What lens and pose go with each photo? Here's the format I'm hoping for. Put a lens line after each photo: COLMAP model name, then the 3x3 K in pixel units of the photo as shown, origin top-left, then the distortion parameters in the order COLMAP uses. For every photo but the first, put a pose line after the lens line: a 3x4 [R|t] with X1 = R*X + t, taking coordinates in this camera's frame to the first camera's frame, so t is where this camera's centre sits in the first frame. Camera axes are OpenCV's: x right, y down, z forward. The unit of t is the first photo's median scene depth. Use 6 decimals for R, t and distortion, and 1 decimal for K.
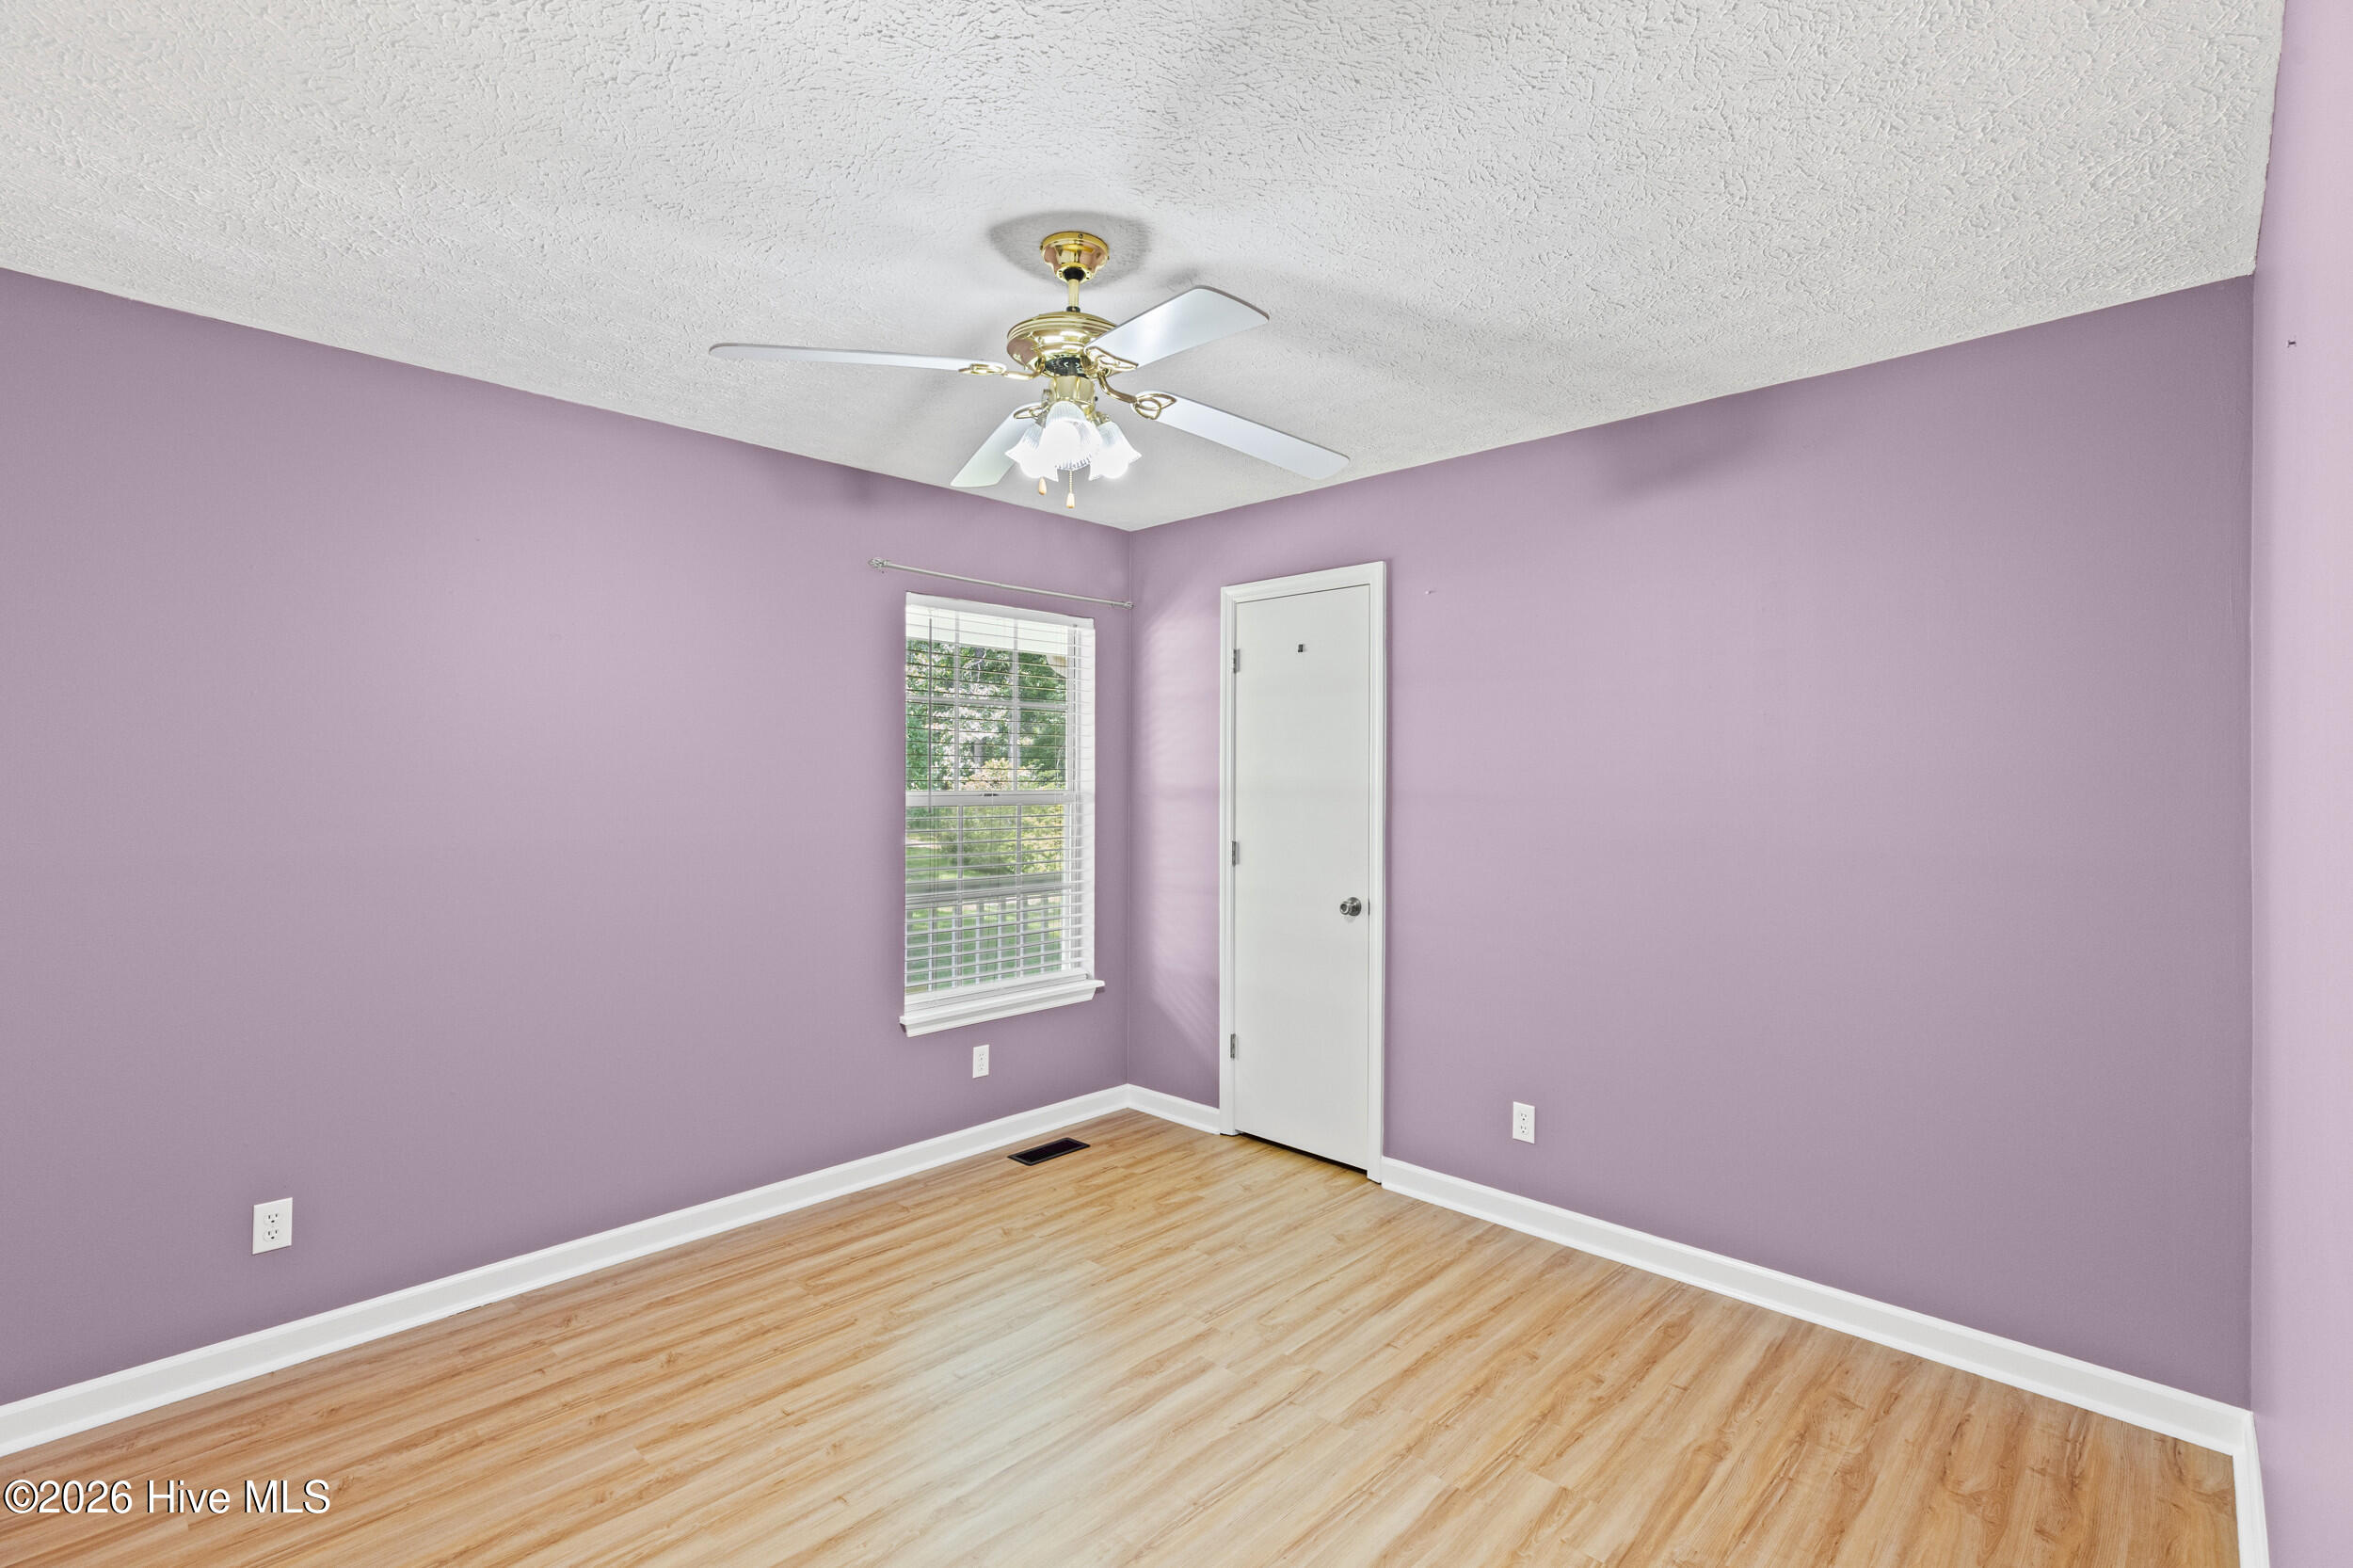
lens RADIAL K [[1068.7, 0, 1175.8], [0, 1068.7, 767.7], [0, 0, 1]] dist [0.012818, 0.000567]
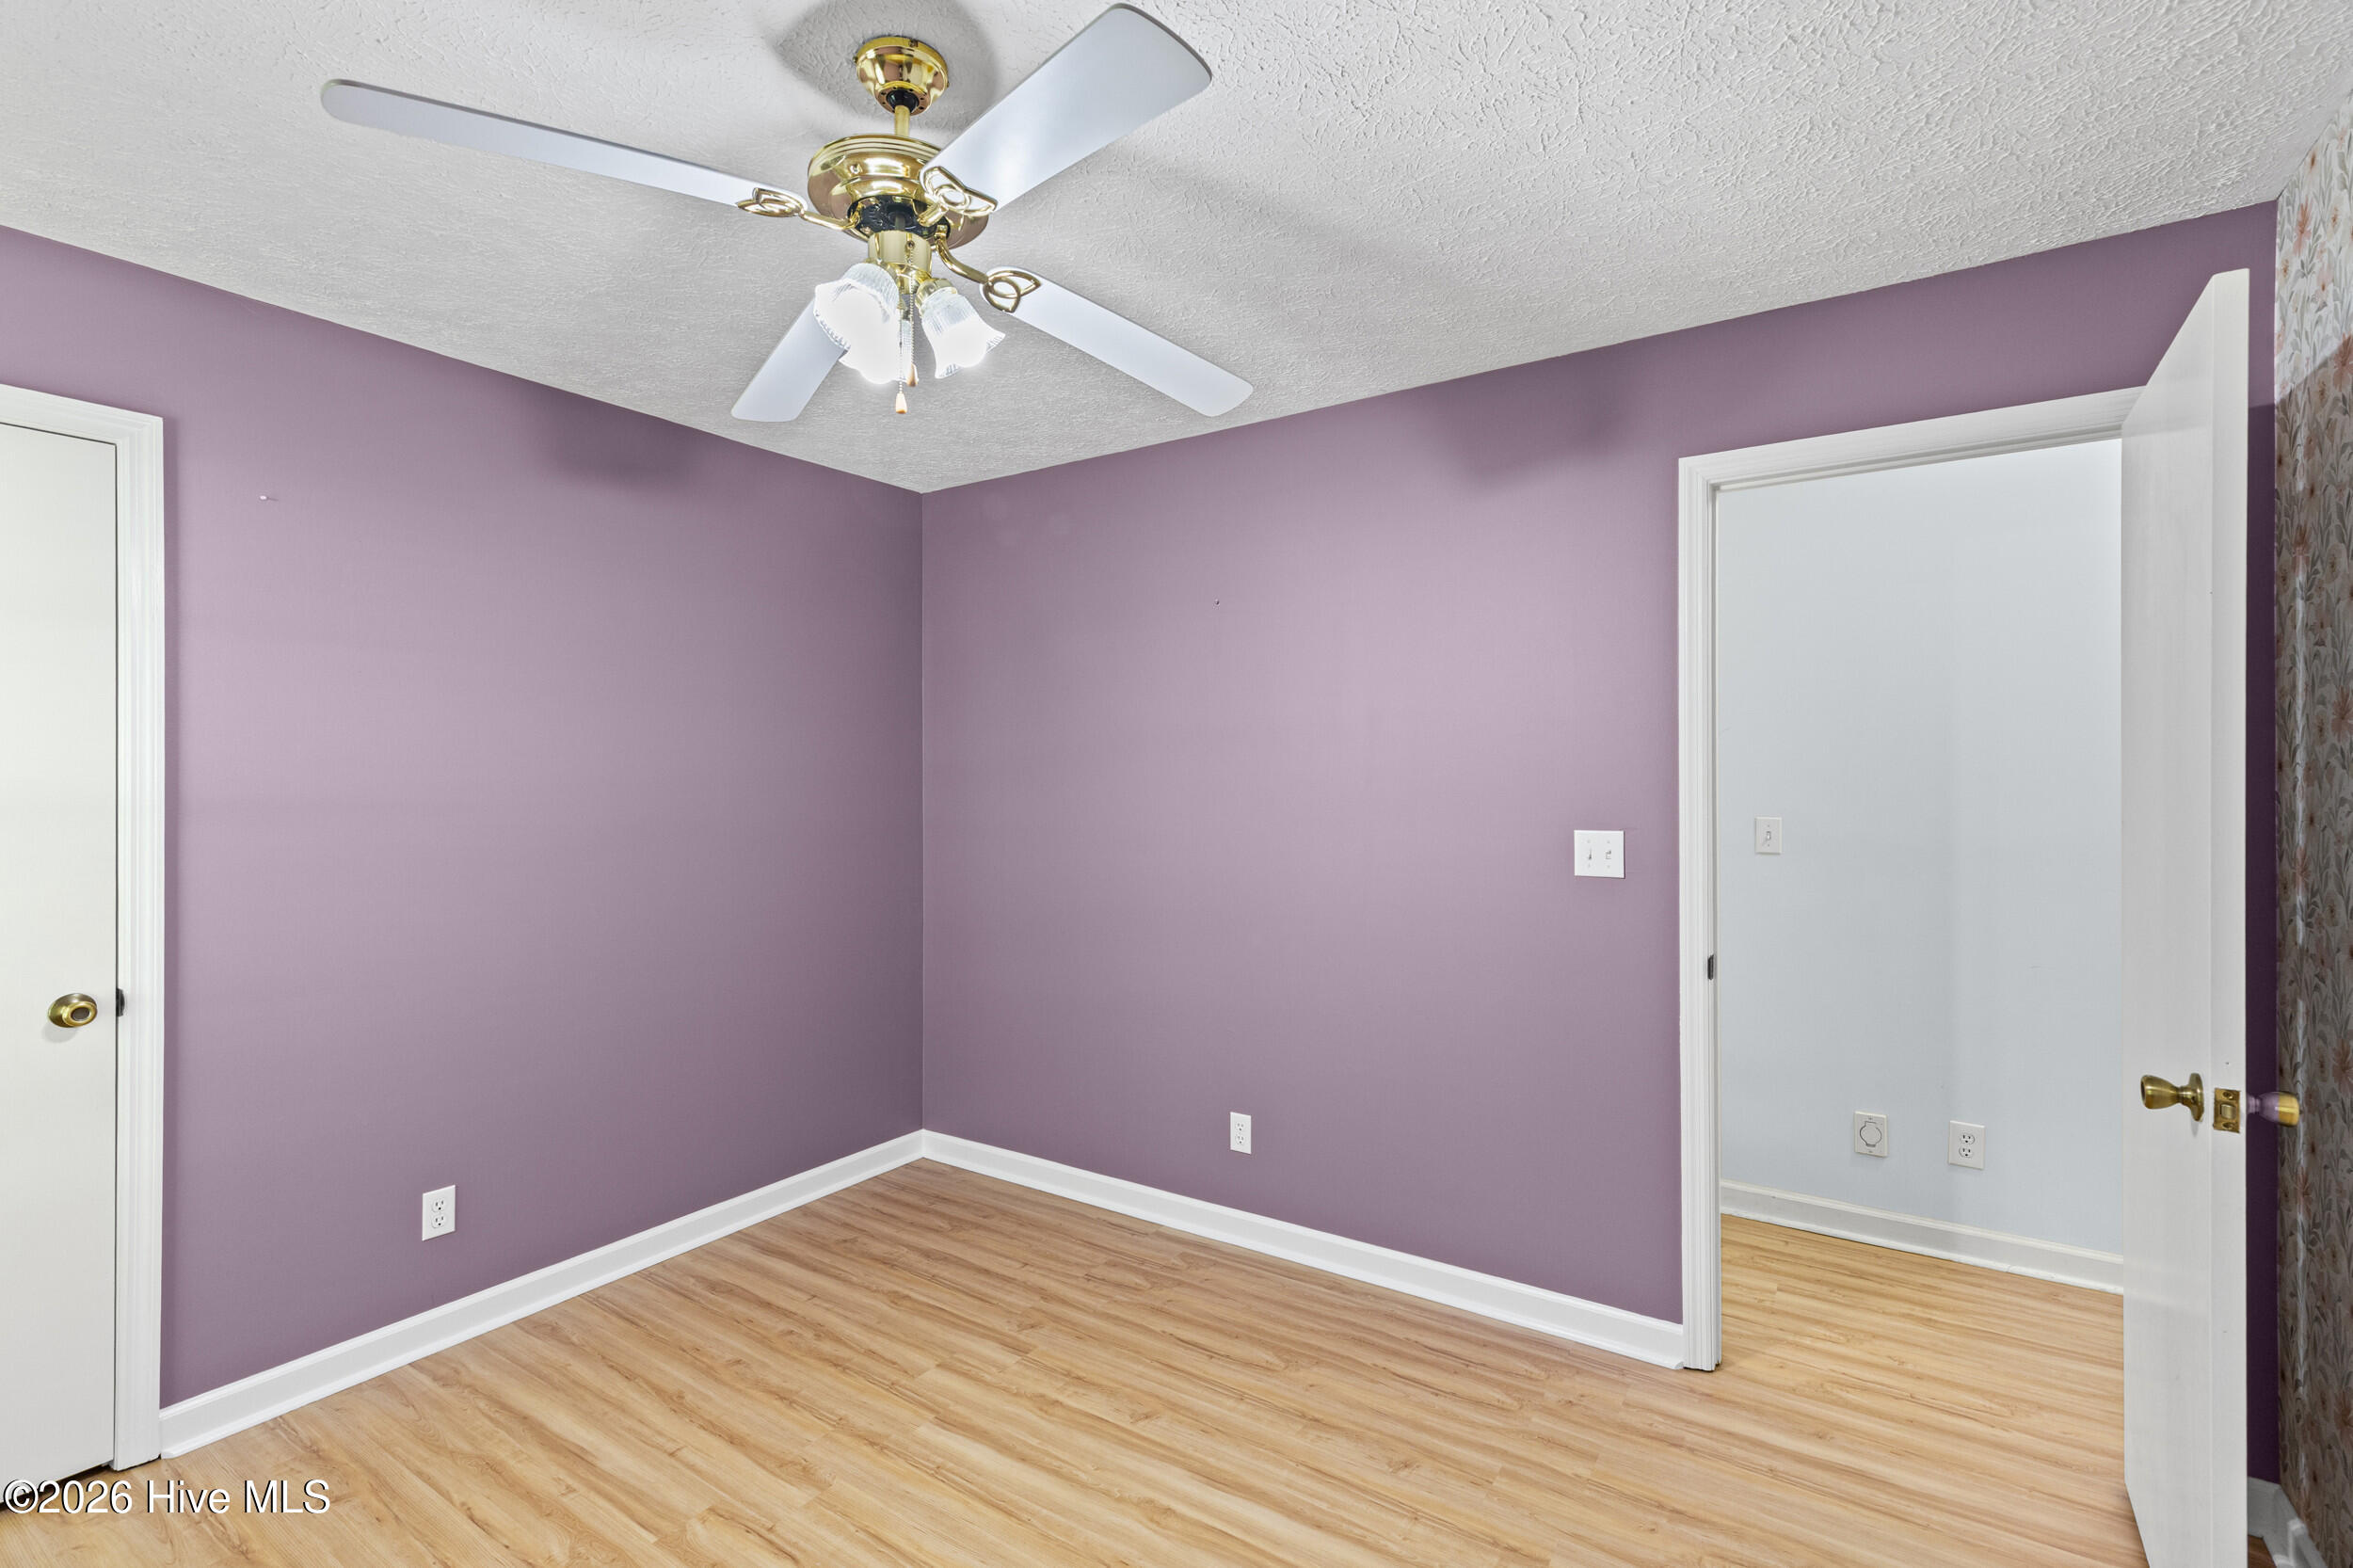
lens RADIAL K [[1068.7, 0, 1166.4], [0, 1068.7, 774.5], [0, 0, 1]] dist [0.012818, 0.000567]
pose [[-0.165662, -0.001478, 0.986181, -0.714538], [-0.007980, 0.999968, 0.000159, 0.002755], [-0.986150, -0.007844, -0.165669, 0.782022]]
